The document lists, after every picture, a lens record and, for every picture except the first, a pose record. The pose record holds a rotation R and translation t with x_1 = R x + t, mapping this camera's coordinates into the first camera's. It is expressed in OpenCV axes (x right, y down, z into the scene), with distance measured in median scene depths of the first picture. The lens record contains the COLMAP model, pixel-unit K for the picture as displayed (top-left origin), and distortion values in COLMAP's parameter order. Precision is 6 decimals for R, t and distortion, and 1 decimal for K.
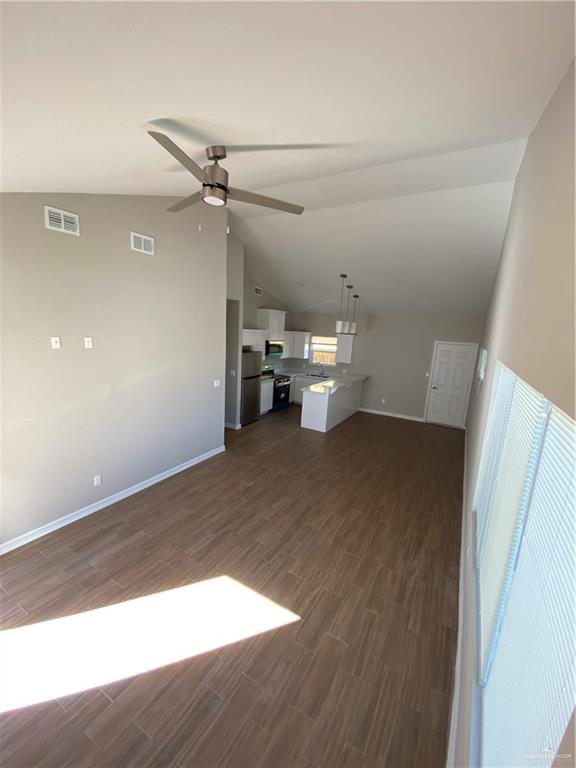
lens RADIAL K [[311.3, 0, 288.0], [0, 311.3, 384.0], [0, 0, 1]] dist [0.000048, 0.000000]
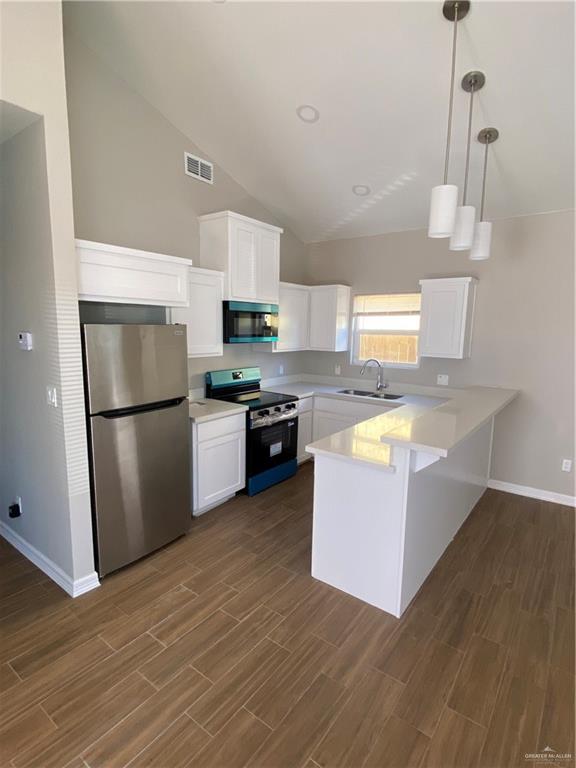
lens RADIAL K [[393.7, 0, 288.0], [0, 393.7, 384.0], [0, 0, 1]] dist [0.033607, -0.000051]
pose [[0.991235, -0.020568, -0.130502, 0.059636], [0.015717, 0.999151, -0.038093, -0.022178], [0.131175, 0.035708, 0.990716, 0.517973]]
